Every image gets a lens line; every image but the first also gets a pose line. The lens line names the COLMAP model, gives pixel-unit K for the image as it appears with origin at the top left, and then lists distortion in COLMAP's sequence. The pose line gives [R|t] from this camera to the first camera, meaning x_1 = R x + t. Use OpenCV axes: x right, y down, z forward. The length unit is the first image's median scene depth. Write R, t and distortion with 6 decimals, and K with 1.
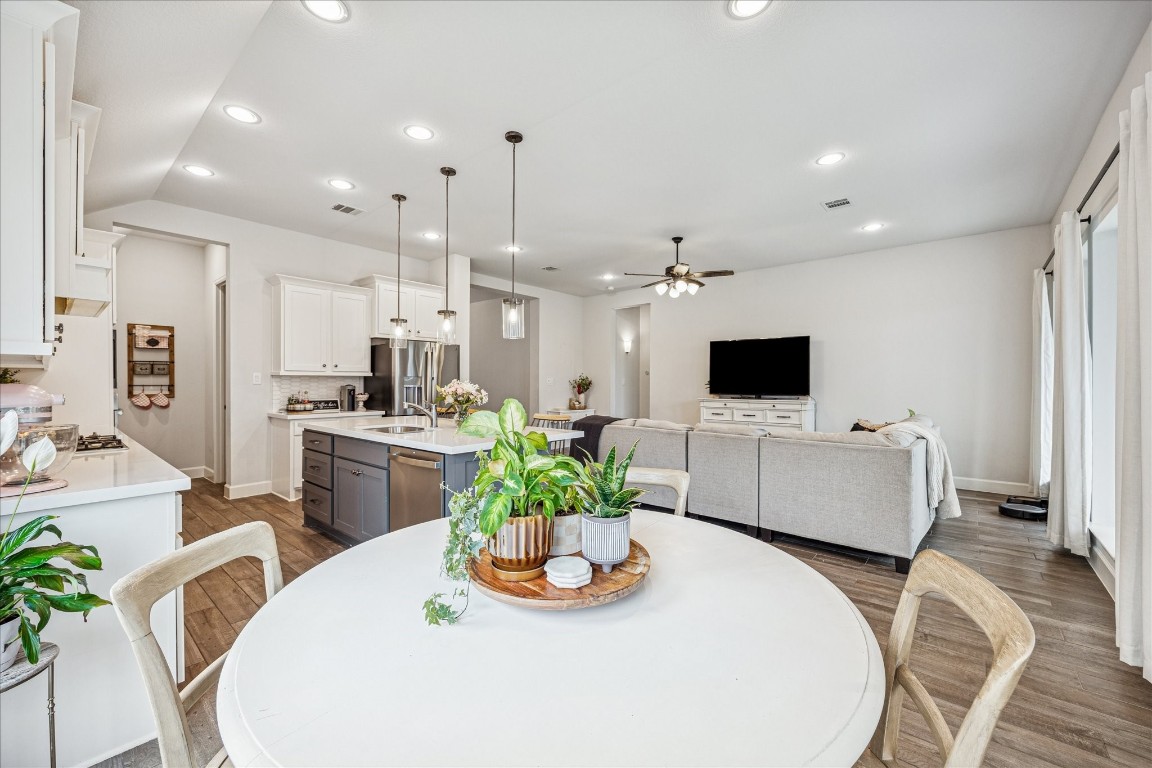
lens RADIAL K [[466.3, 0, 585.9], [0, 466.3, 380.3], [0, 0, 1]] dist [0.000932, -0.000094]
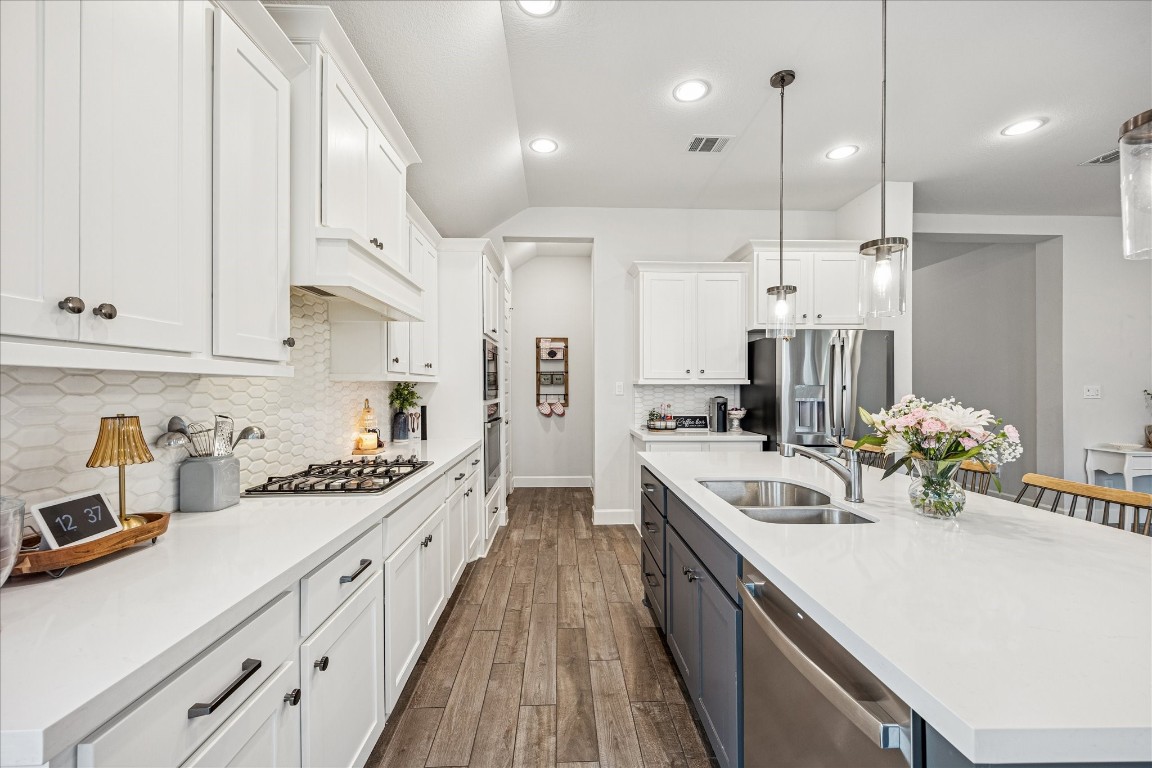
lens RADIAL K [[473.2, 0, 572.8], [0, 473.2, 383.7], [0, 0, 1]] dist [0.019211, 0.000156]
pose [[0.676493, -0.007287, -0.736413, -0.110225], [0.003152, 0.999971, -0.007000, -0.006217], [0.736443, 0.002414, 0.676496, 0.318489]]
